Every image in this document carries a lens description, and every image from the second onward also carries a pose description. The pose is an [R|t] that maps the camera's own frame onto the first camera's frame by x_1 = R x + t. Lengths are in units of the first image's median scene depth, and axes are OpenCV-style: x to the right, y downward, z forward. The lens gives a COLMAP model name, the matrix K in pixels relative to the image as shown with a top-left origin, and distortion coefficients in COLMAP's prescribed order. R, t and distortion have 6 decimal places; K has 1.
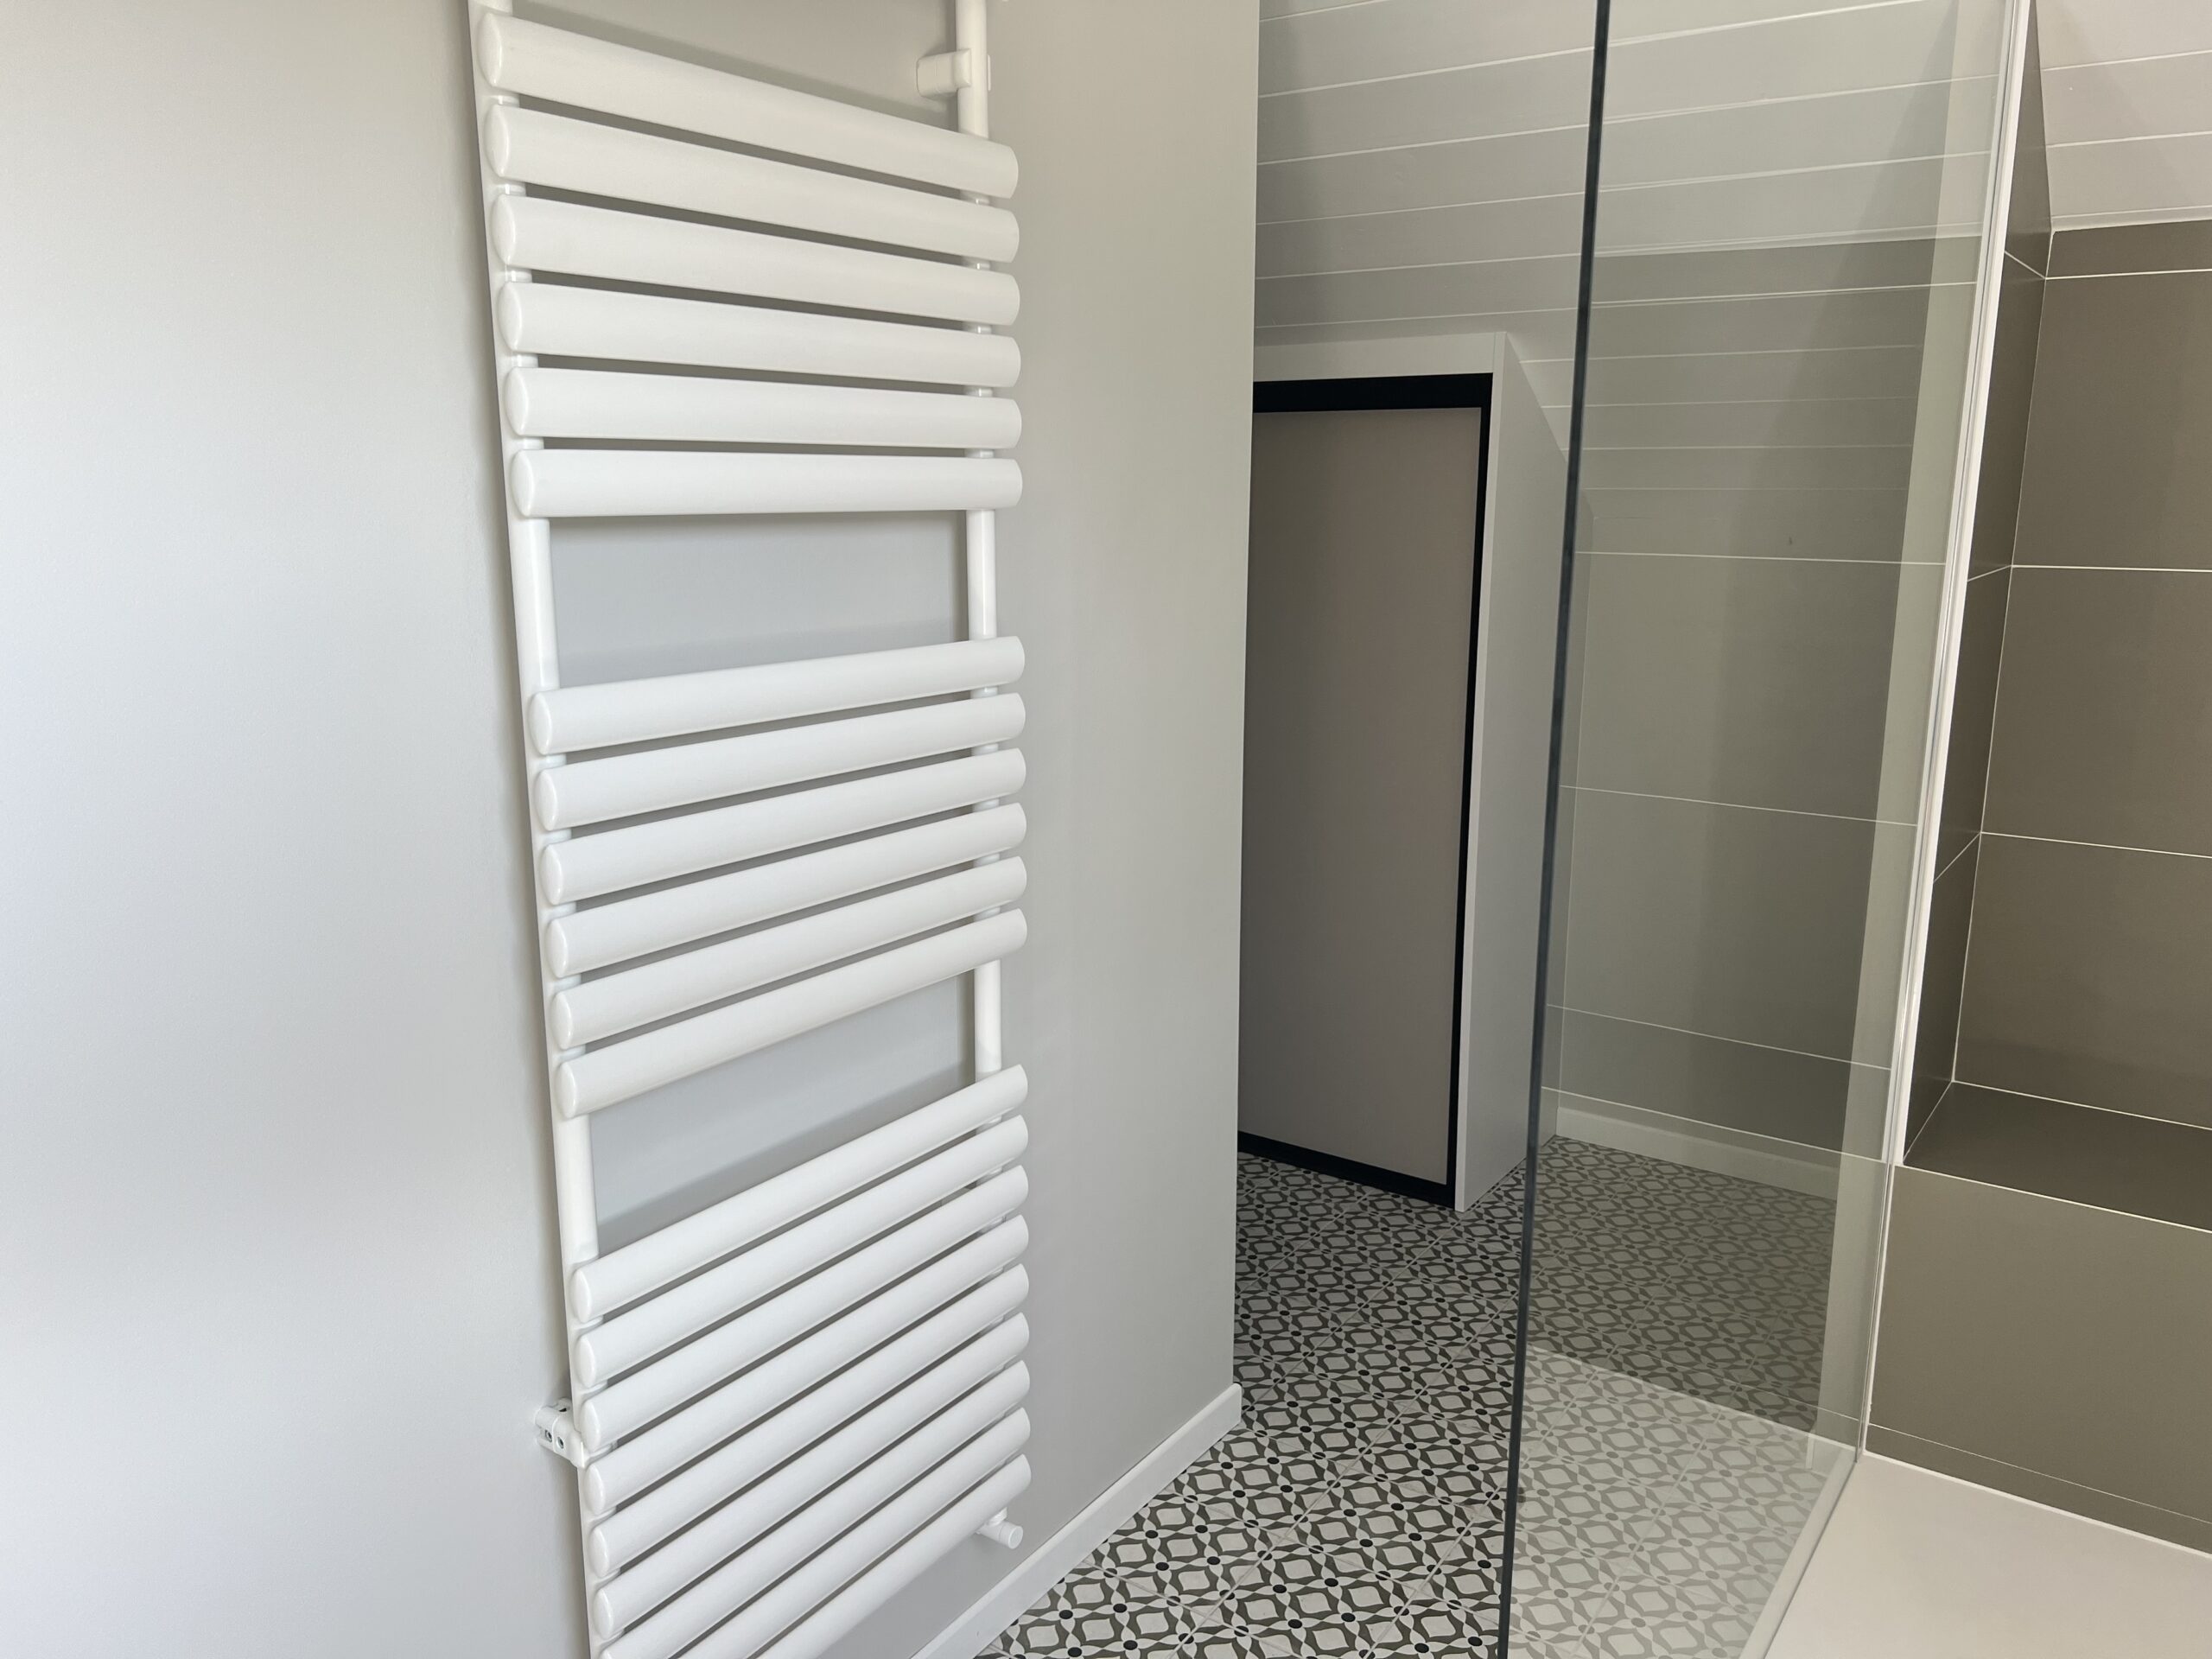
lens RADIAL K [[1668.9, 0, 1106.0], [0, 1668.9, 829.5], [0, 0, 1]] dist [0.010123, -0.000253]
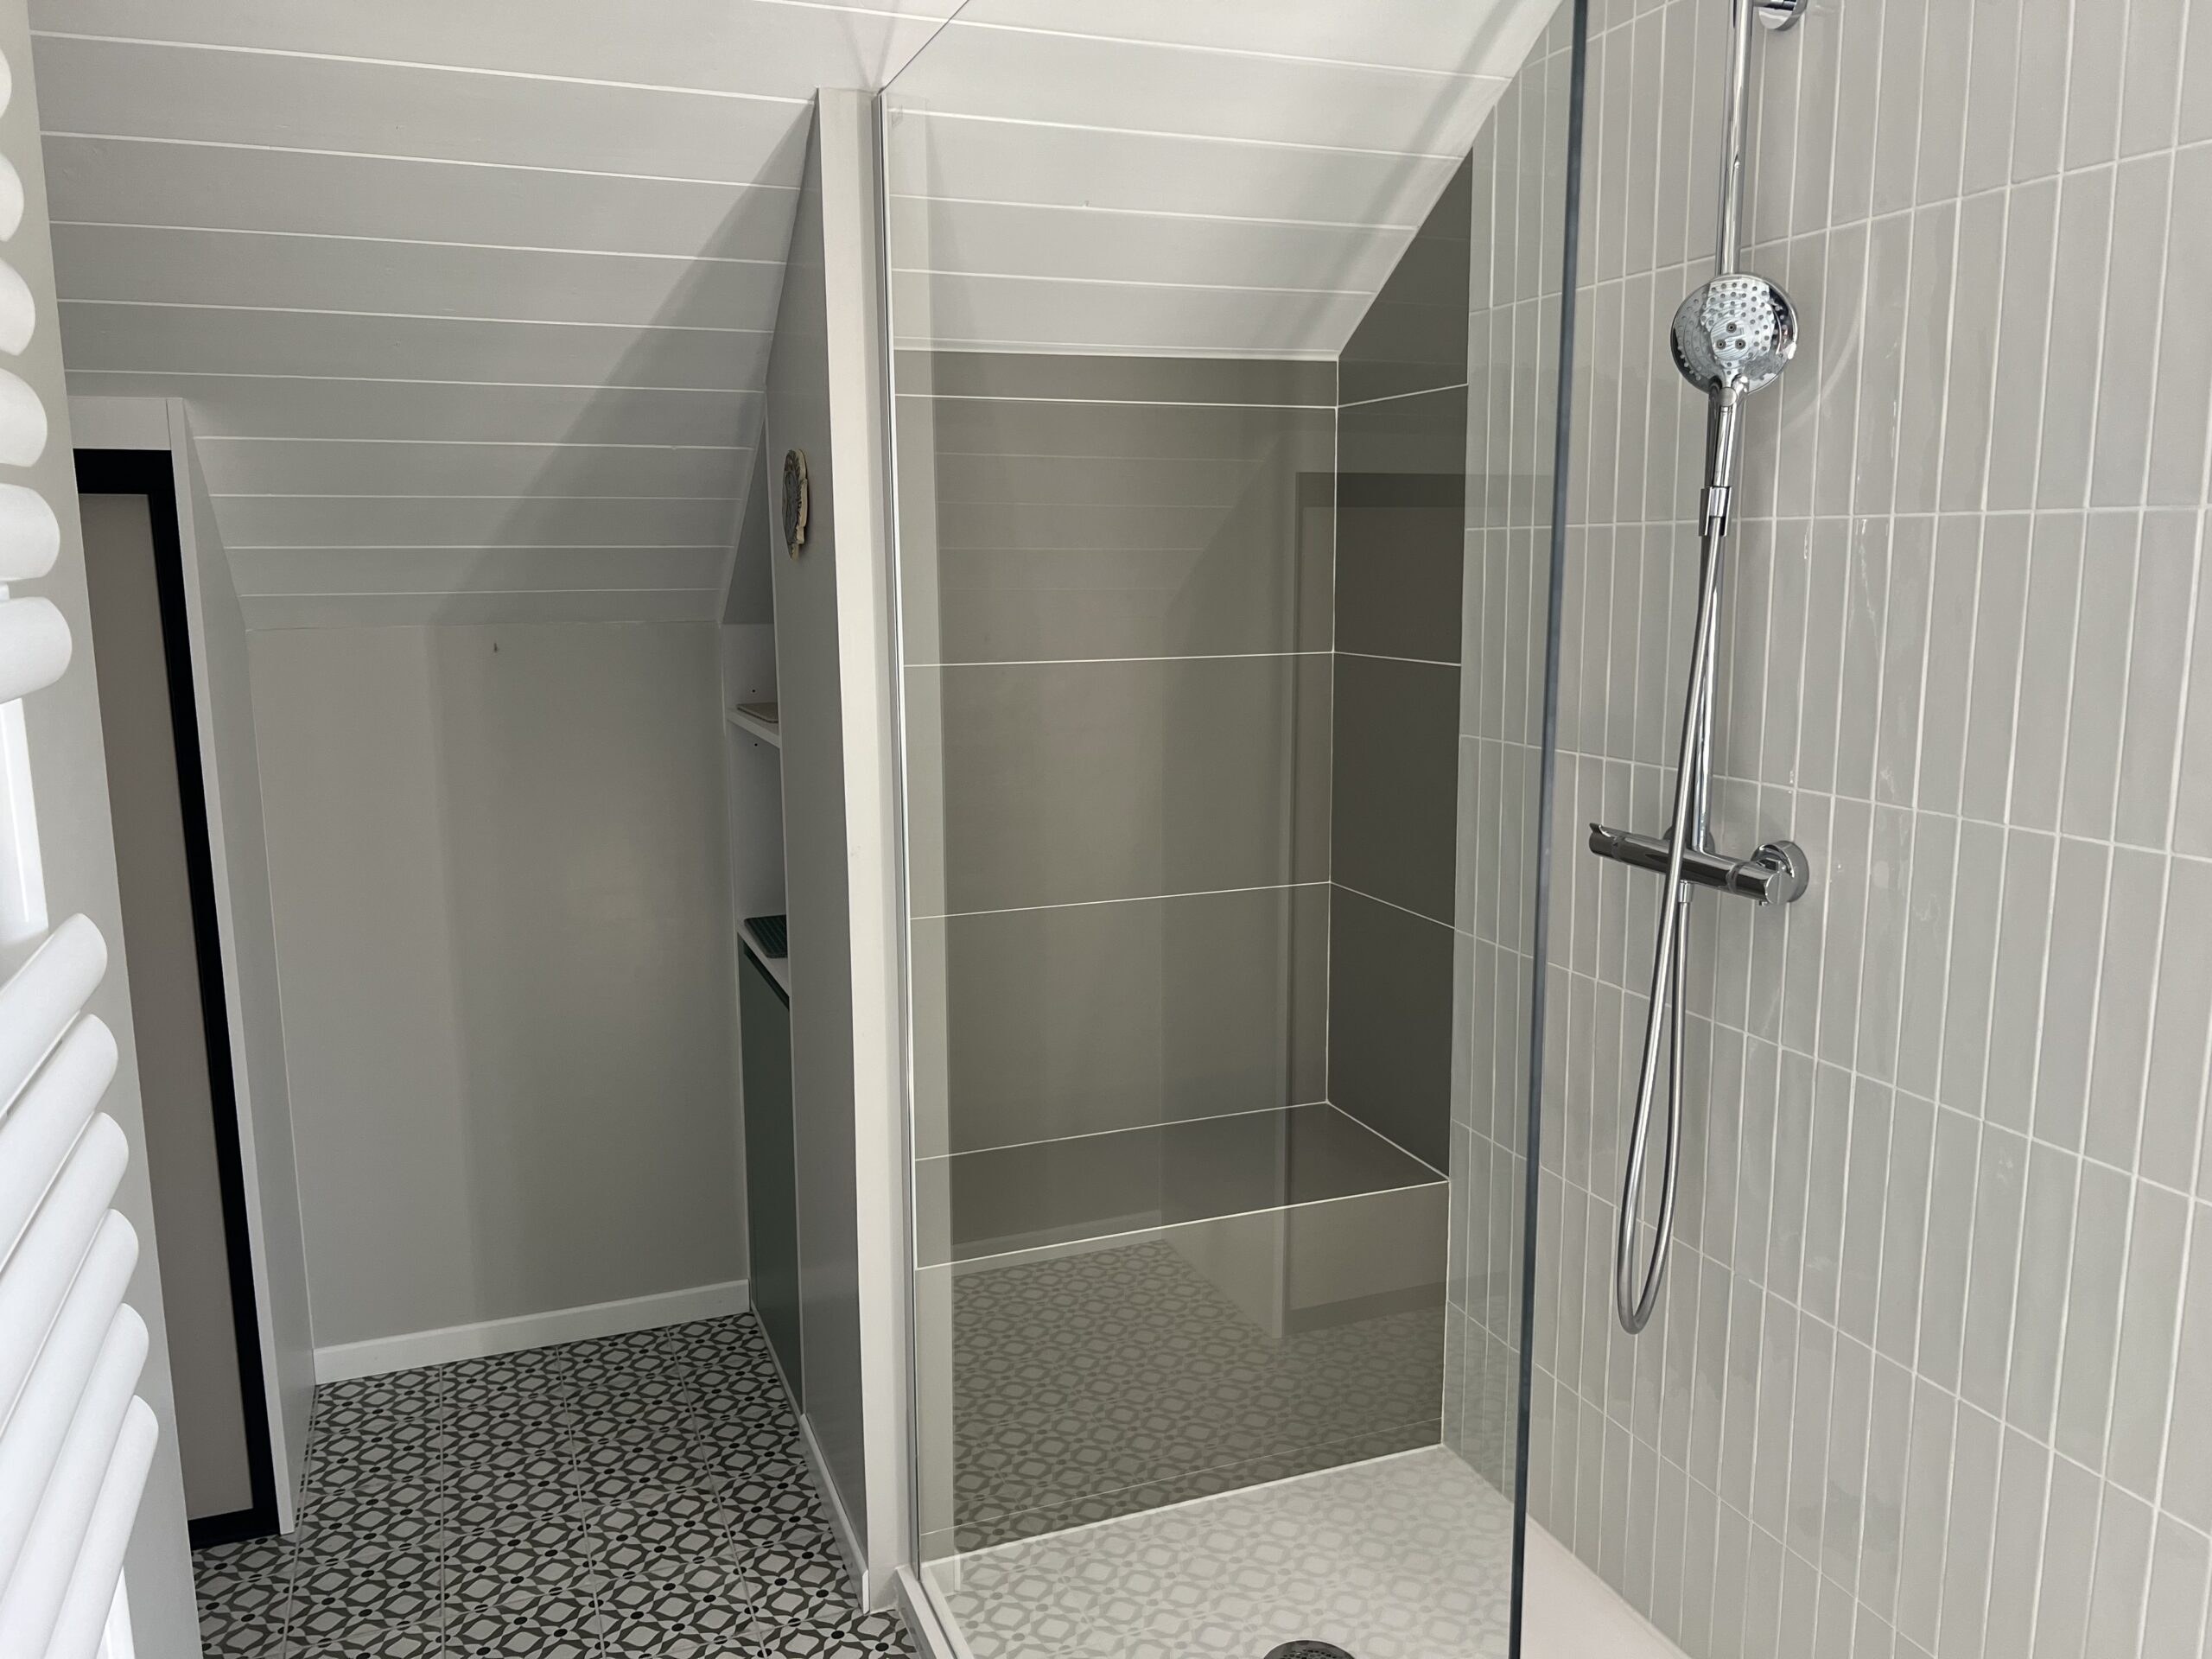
lens RADIAL K [[1668.9, 0, 1106.0], [0, 1668.9, 829.5], [0, 0, 1]] dist [0.010123, -0.000253]
pose [[0.556767, -0.140044, 0.818779, -0.171165], [0.181608, 0.982362, 0.044530, -0.056835], [-0.810573, 0.123904, 0.572380, 0.226261]]
